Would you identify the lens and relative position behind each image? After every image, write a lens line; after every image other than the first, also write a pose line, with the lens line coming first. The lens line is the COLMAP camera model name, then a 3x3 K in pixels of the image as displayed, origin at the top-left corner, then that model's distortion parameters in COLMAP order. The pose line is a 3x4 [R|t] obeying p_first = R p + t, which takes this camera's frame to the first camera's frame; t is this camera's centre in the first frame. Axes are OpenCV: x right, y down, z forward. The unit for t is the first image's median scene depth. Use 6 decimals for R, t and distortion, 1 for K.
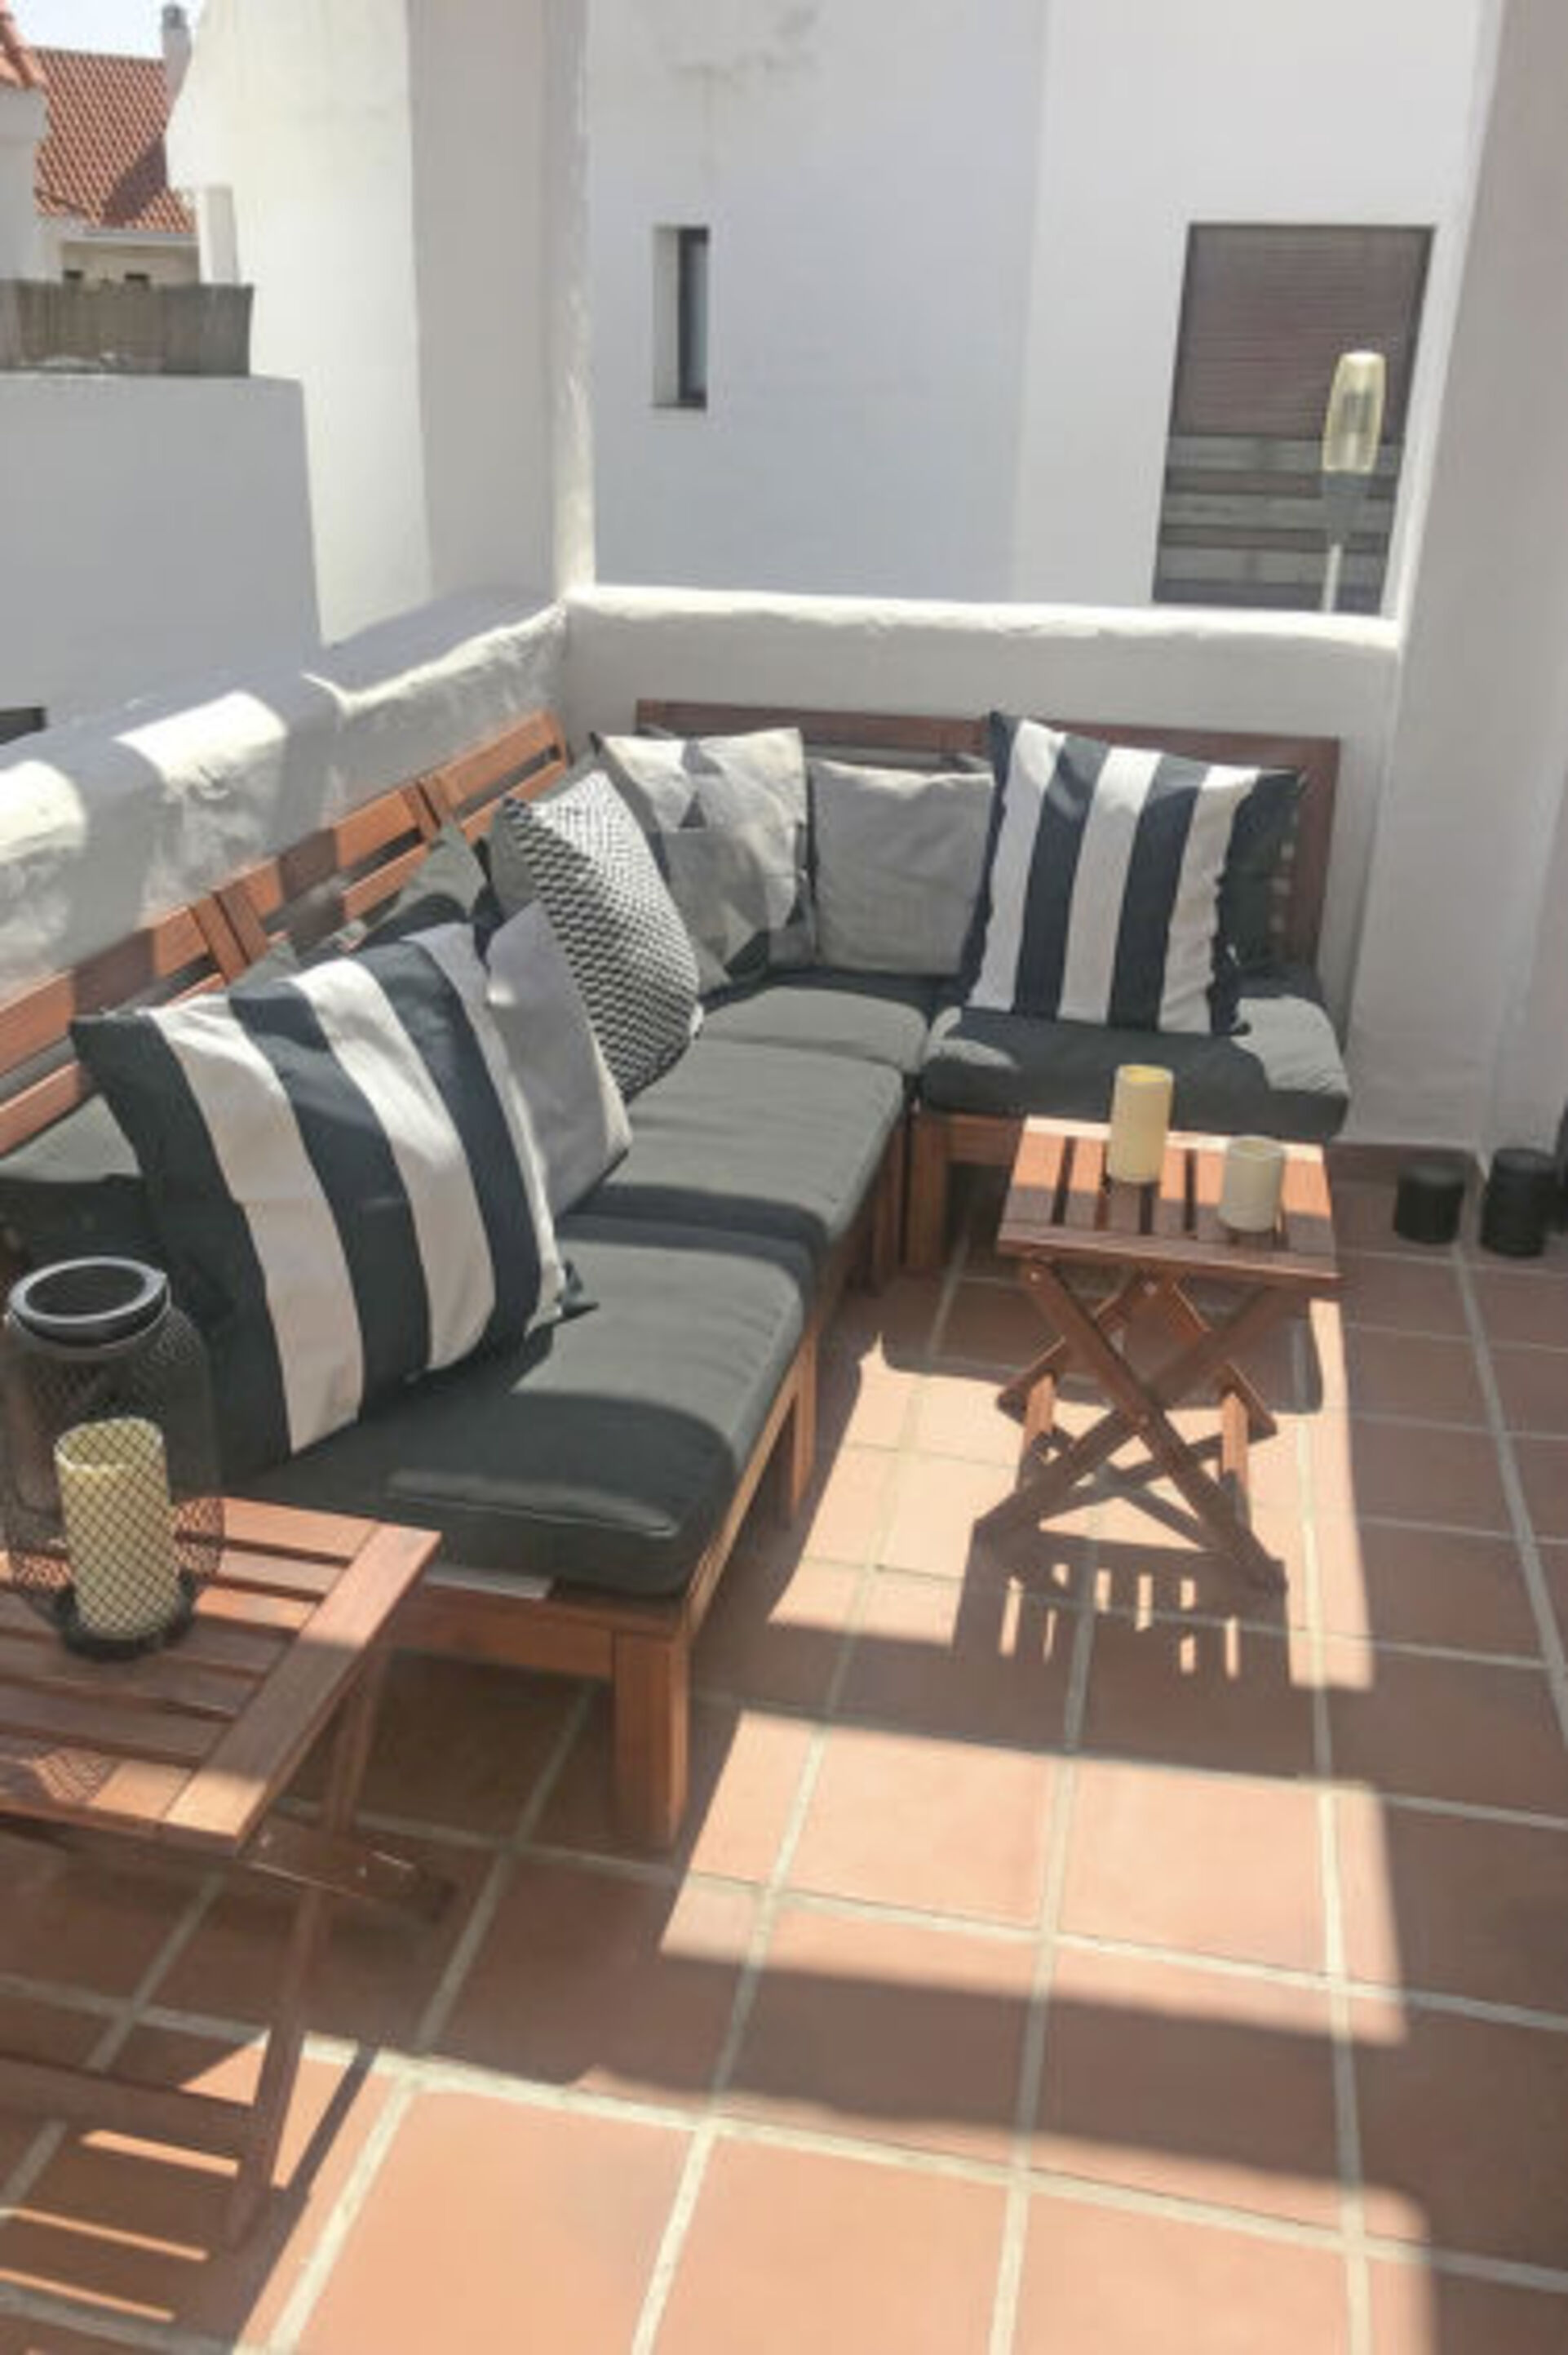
lens RADIAL K [[1917.9, 0, 786.3], [0, 1917.9, 1163.5], [0, 0, 1]] dist [0.028473, -0.035405]
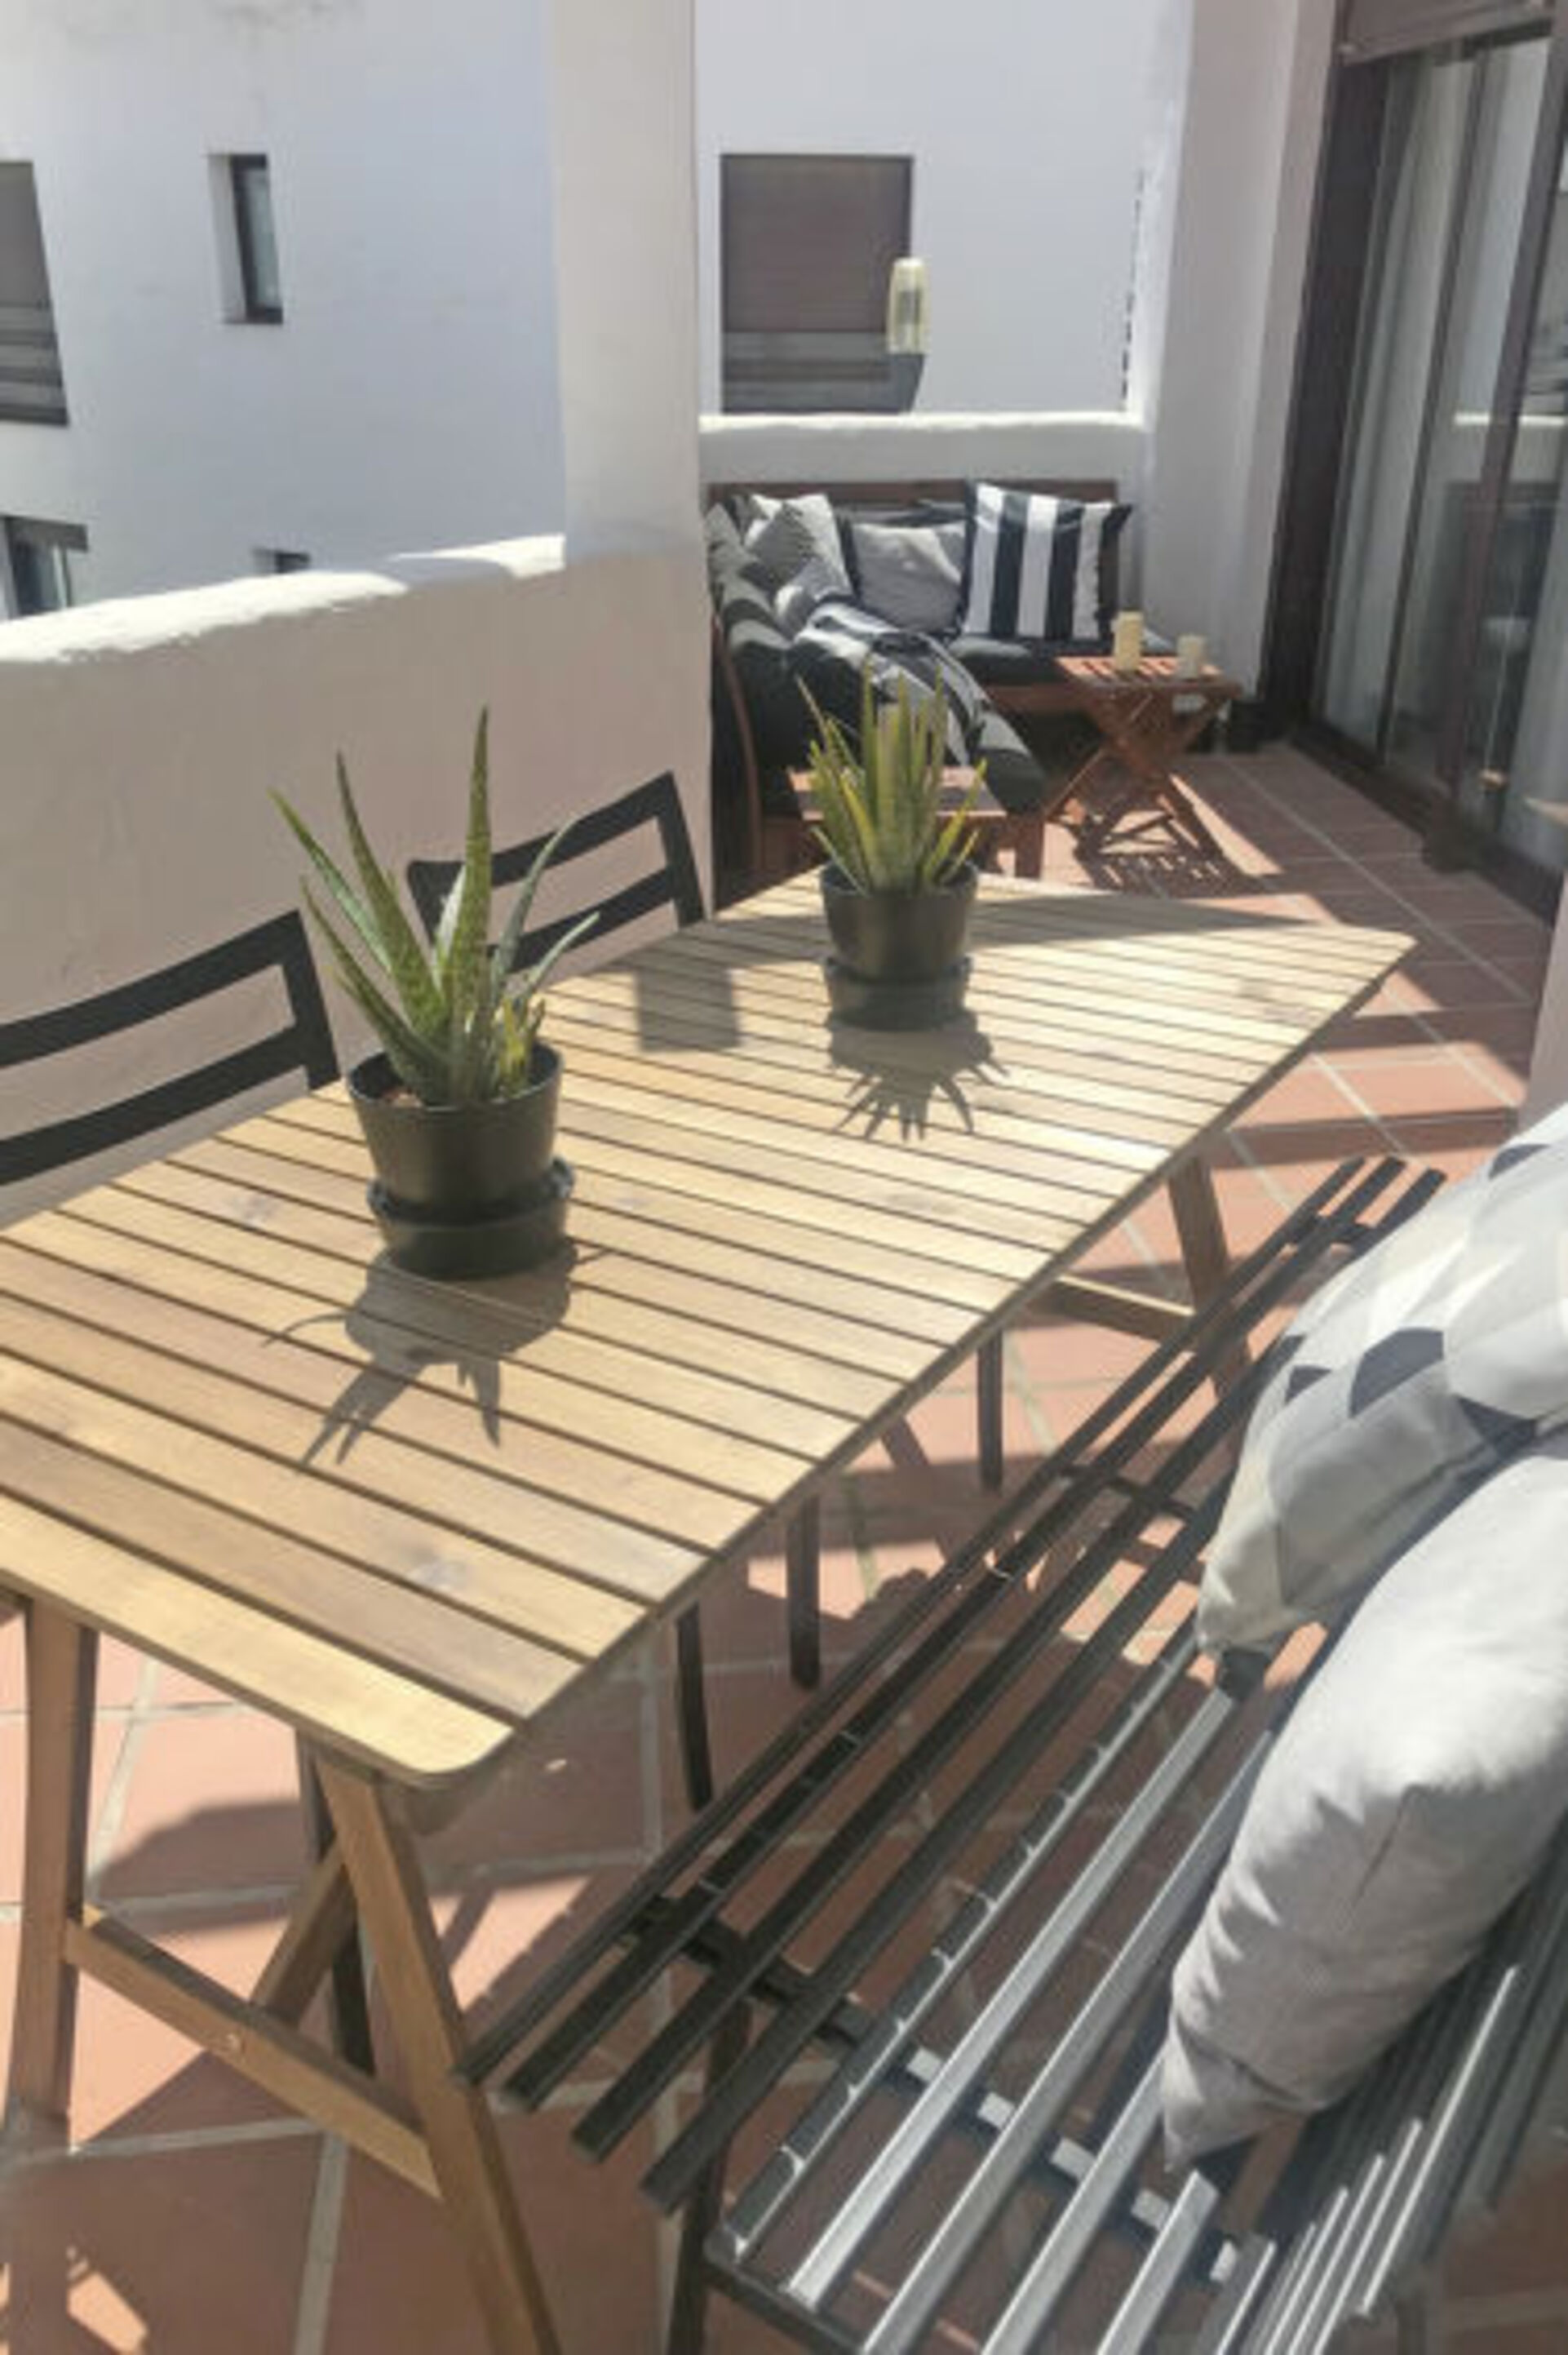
lens RADIAL K [[1917.9, 0, 786.3], [0, 1917.9, 1163.5], [0, 0, 1]] dist [0.028473, -0.035405]
pose [[0.951884, -0.146819, 0.268999, -0.757455], [0.136585, 0.989017, 0.056480, 0.345748], [-0.274336, -0.017021, 0.961483, -0.839931]]
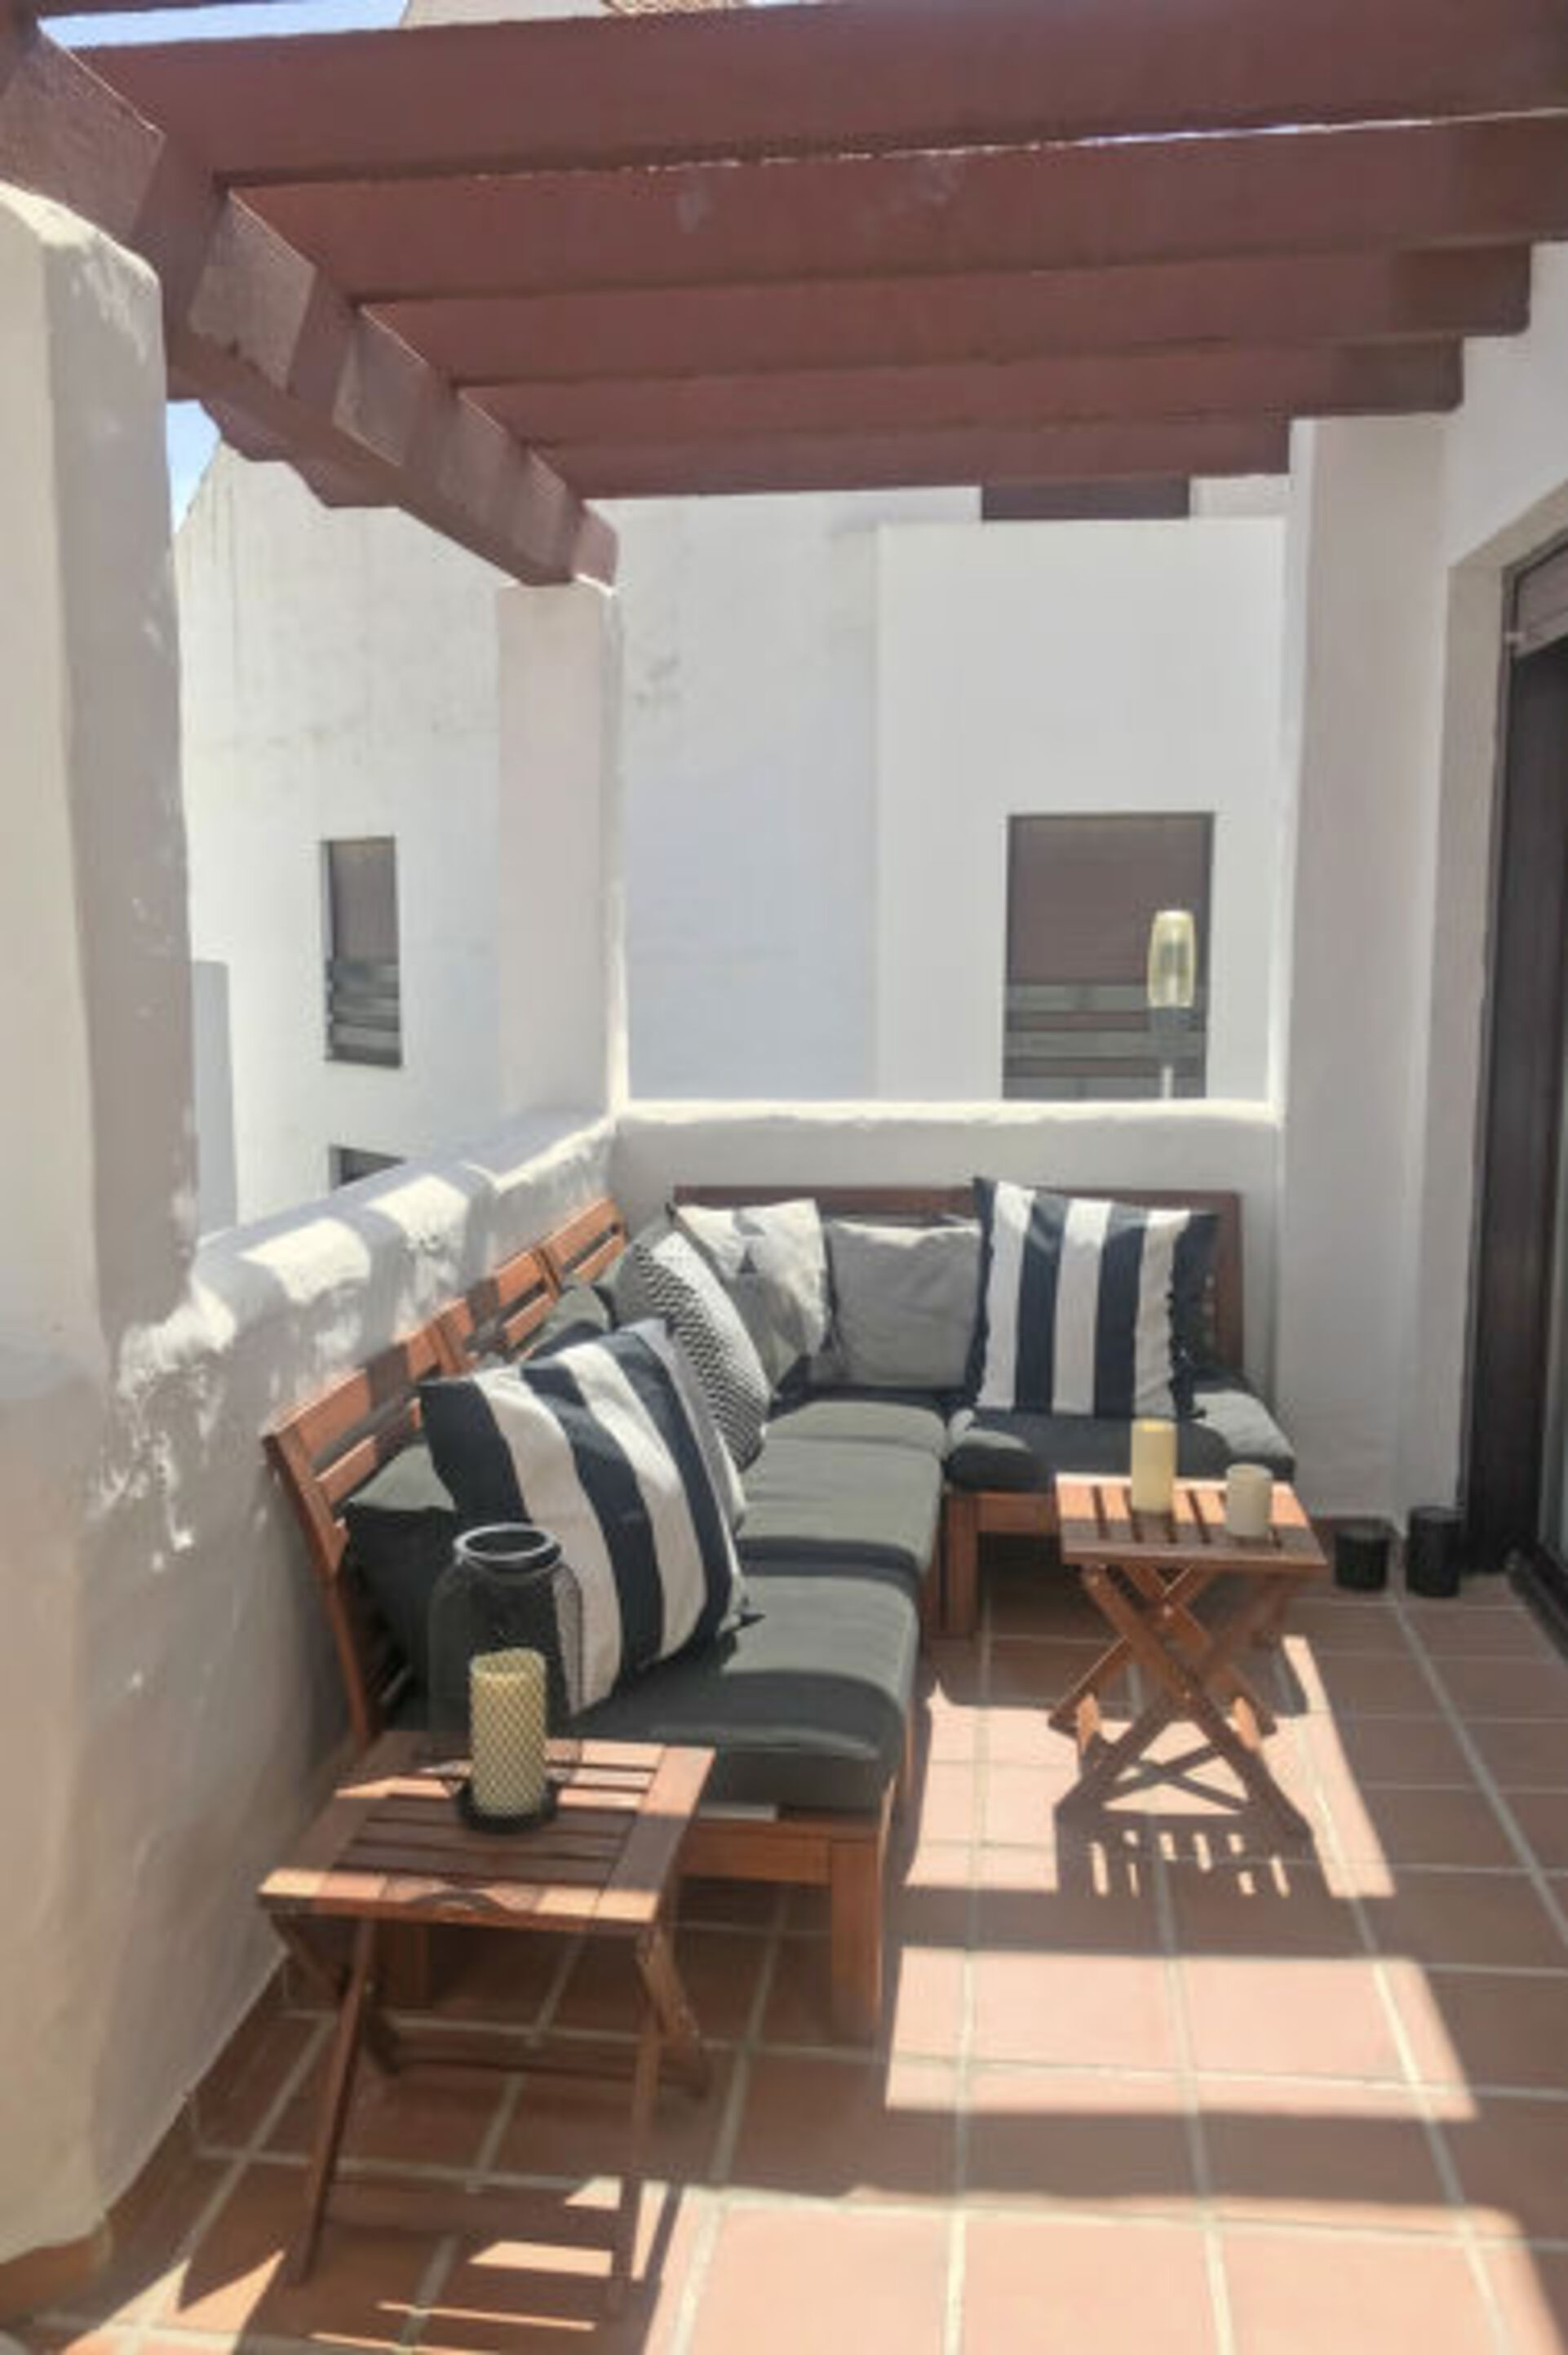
lens RADIAL K [[1917.9, 0, 786.3], [0, 1917.9, 1163.5], [0, 0, 1]] dist [0.028473, -0.035405]
pose [[0.995607, -0.039916, 0.084697, -0.151852], [0.061441, 0.961100, -0.269279, 0.109735], [-0.070654, 0.273300, 0.959331, -0.258607]]
